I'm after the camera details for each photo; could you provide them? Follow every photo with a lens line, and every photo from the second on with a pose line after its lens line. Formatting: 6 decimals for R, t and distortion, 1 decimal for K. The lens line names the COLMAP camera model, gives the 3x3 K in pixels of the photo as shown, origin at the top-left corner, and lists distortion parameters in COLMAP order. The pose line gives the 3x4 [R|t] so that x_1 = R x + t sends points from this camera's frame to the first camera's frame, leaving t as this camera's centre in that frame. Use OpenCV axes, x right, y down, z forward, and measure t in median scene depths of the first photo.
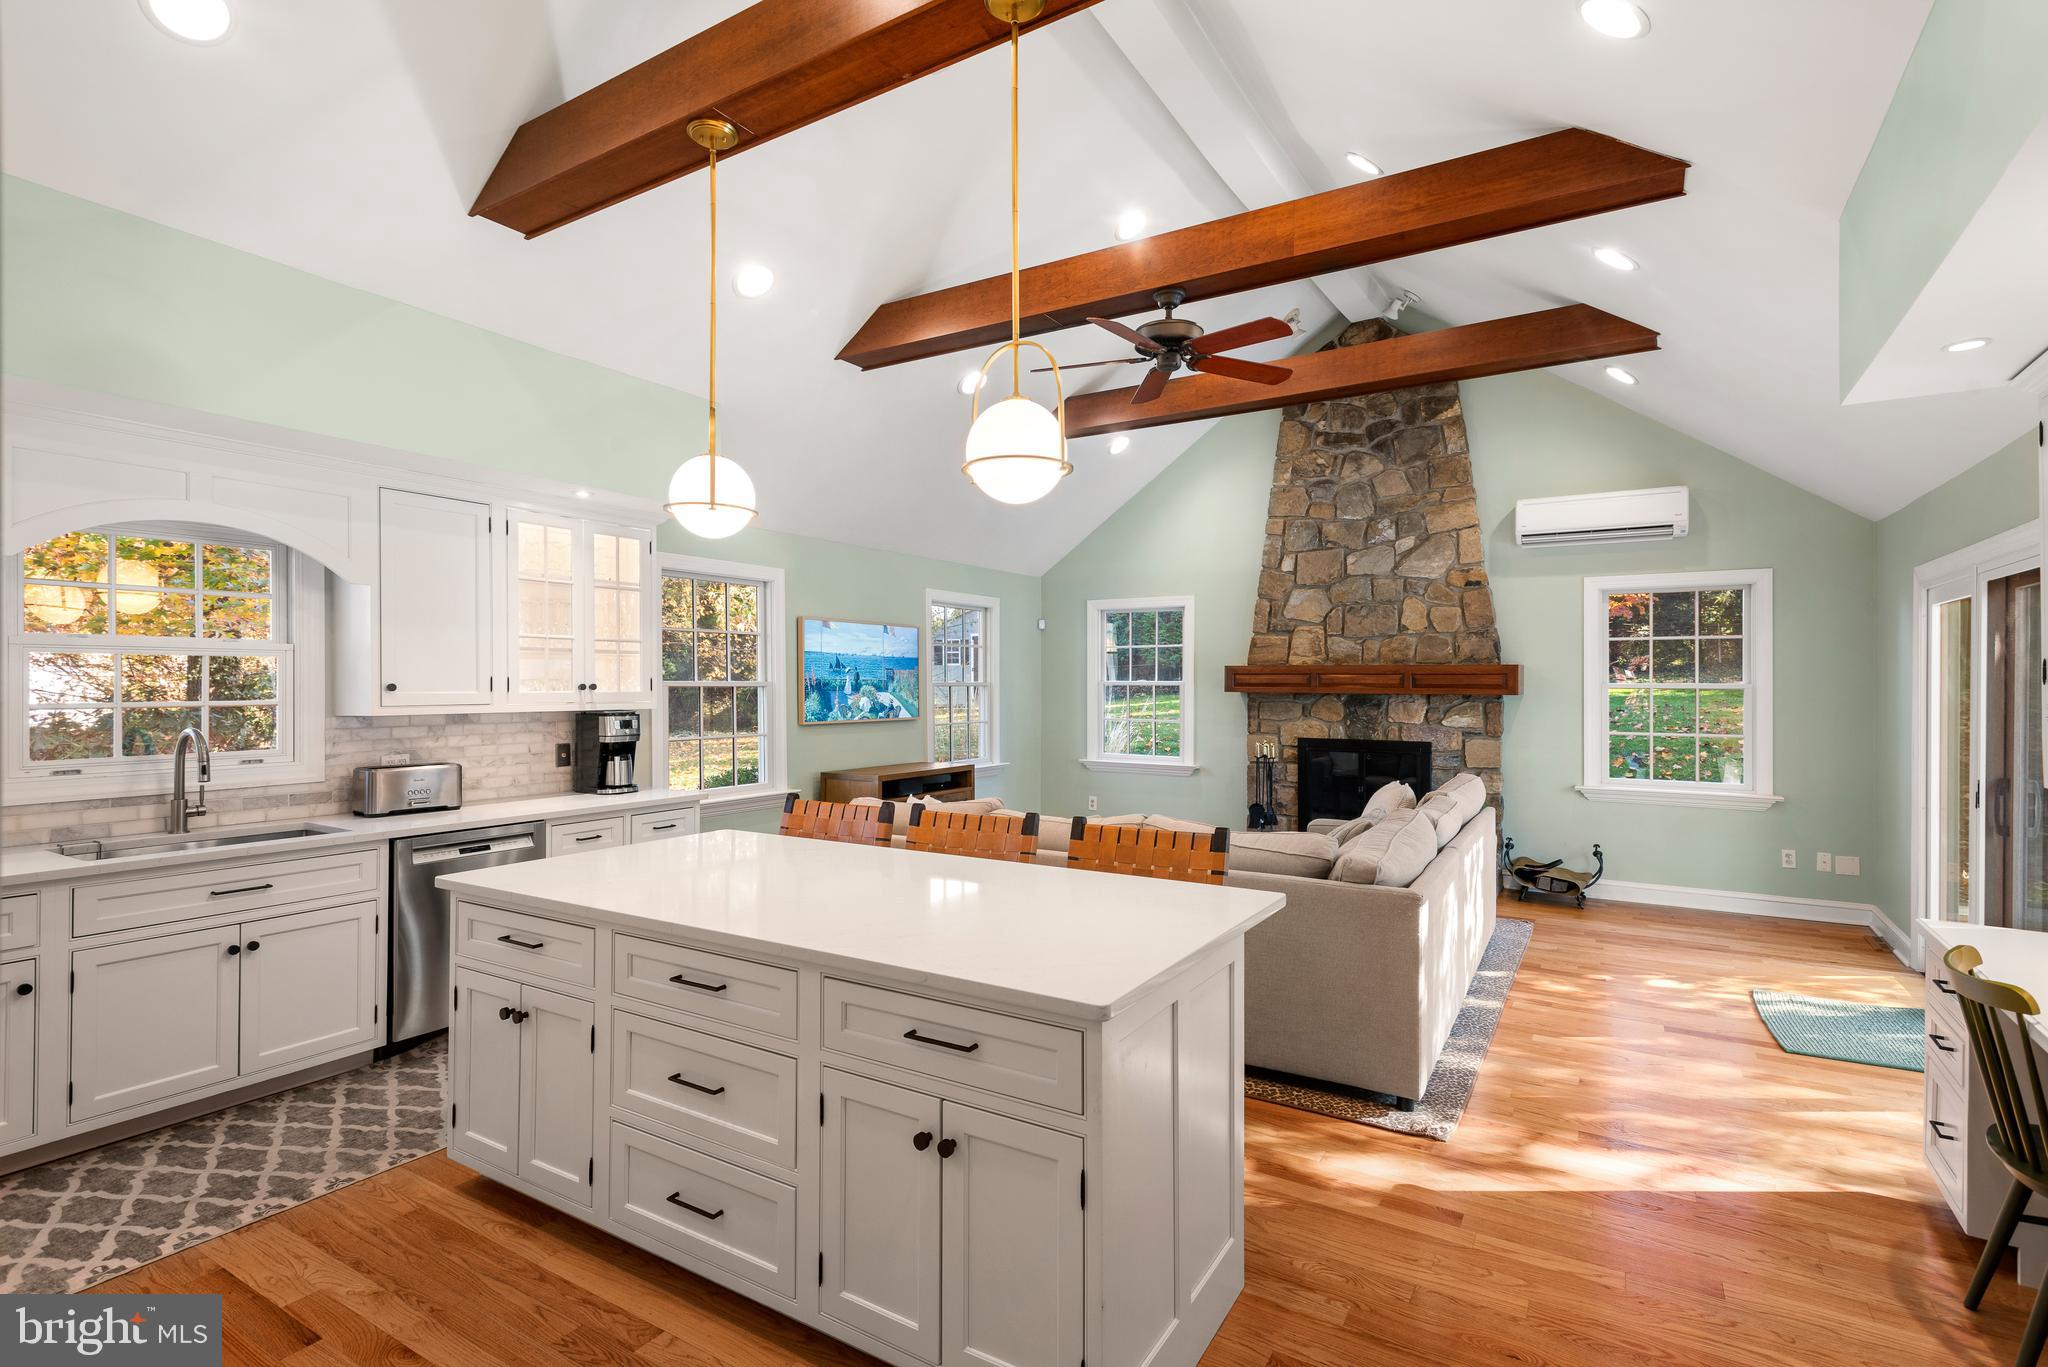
lens RADIAL K [[961.8, 0, 1041.5], [0, 961.8, 681.5], [0, 0, 1]] dist [0.019725, -0.005016]
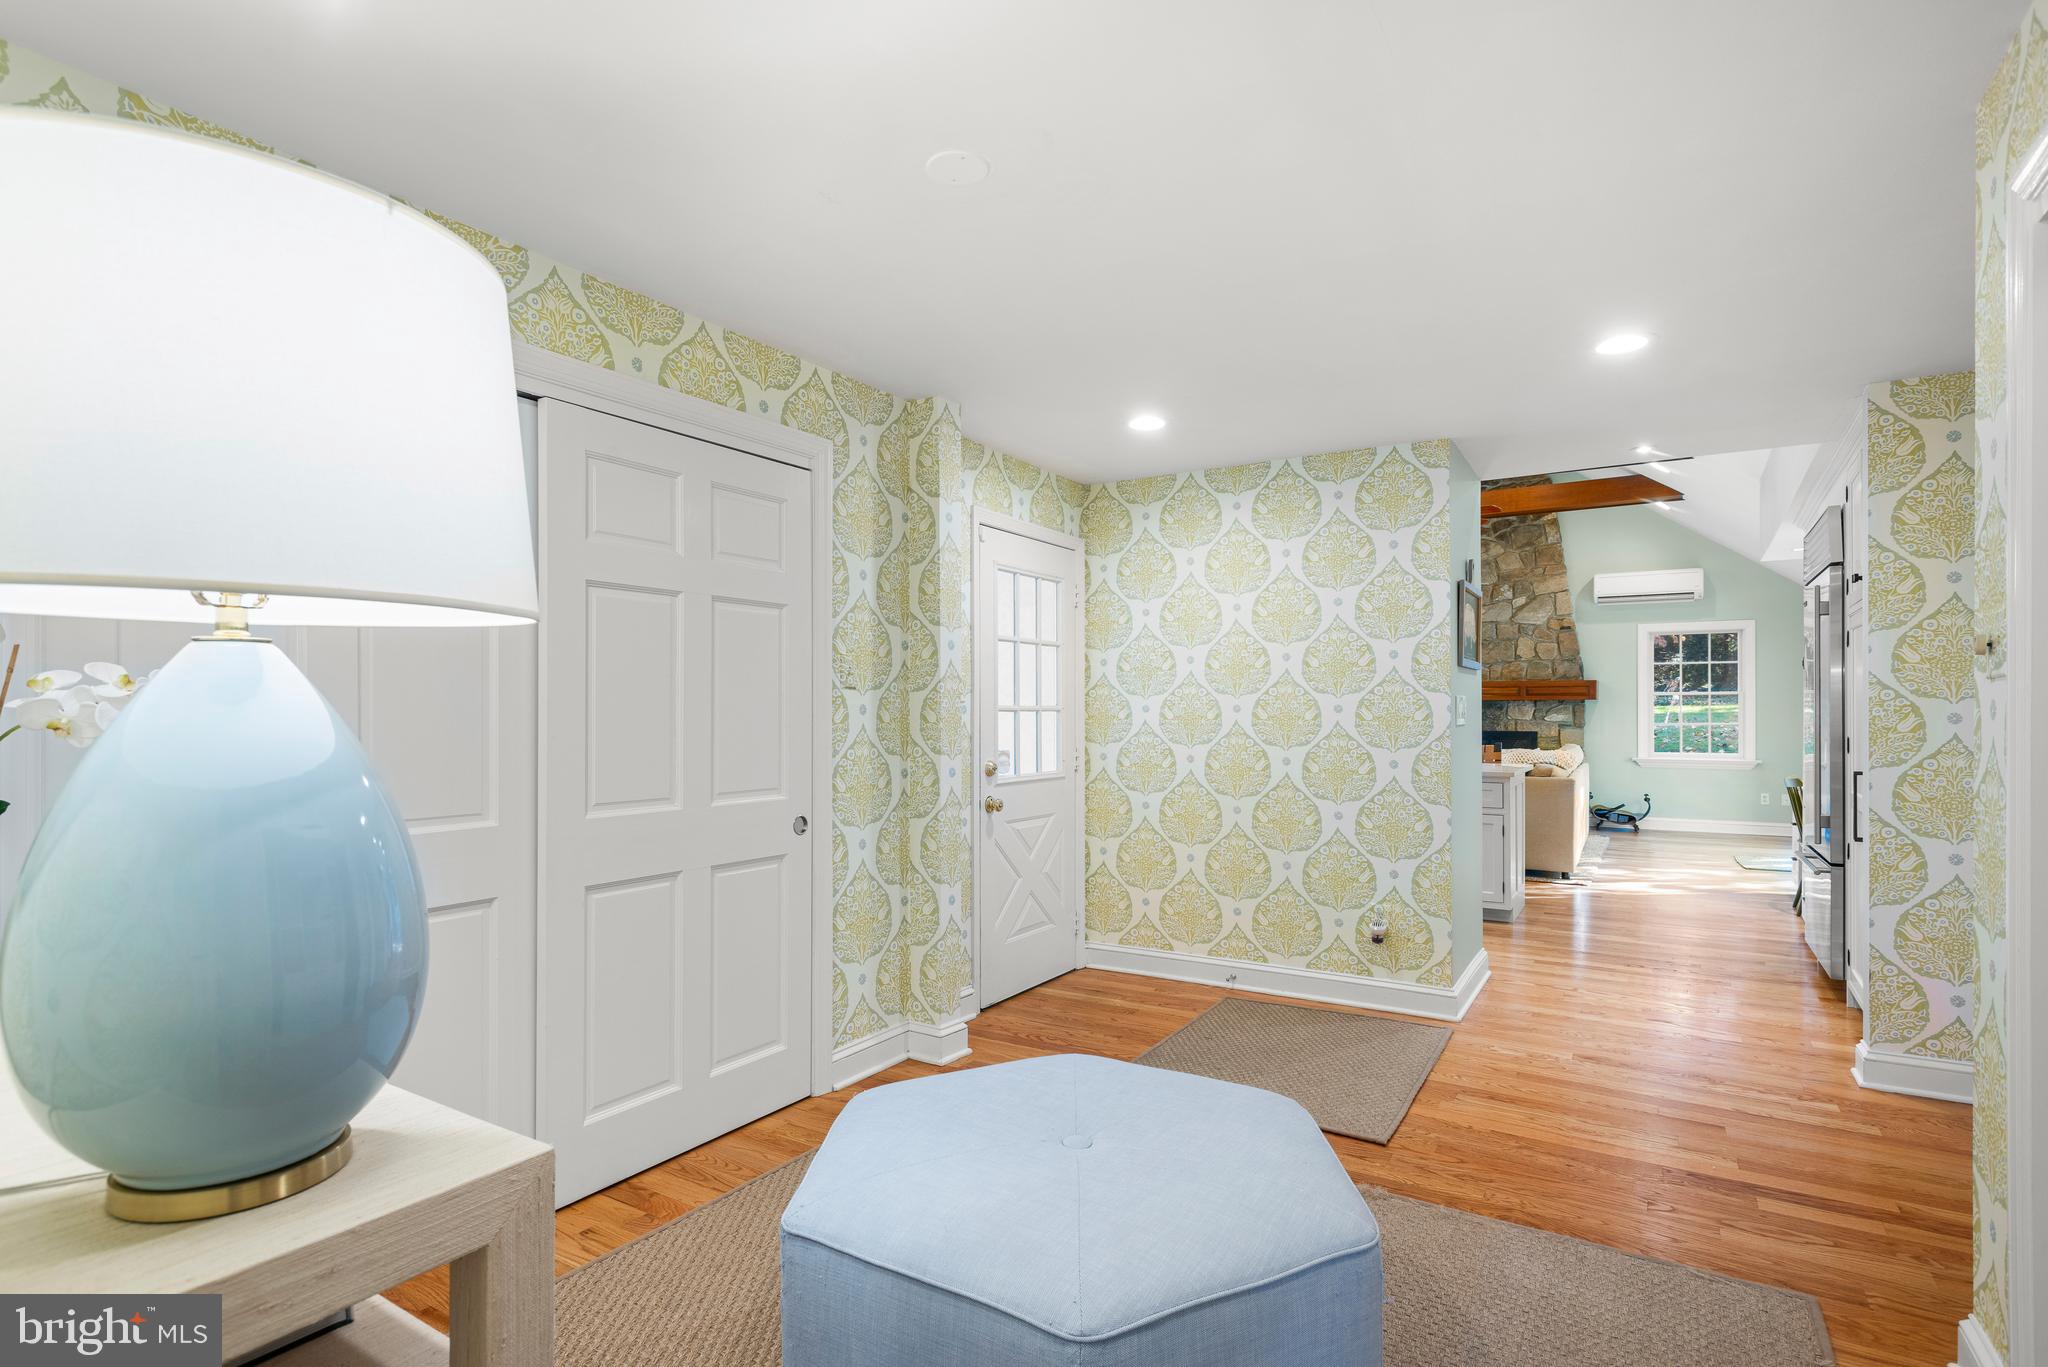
lens RADIAL K [[992.2, 0, 1049.3], [0, 992.2, 715.2], [0, 0, 1]] dist [0.005893, -0.001248]
pose [[0.999970, -0.004135, -0.006583, -0.535105], [0.004158, 0.999985, 0.003422, 0.042404], [0.006569, -0.003450, 0.999972, -0.862447]]
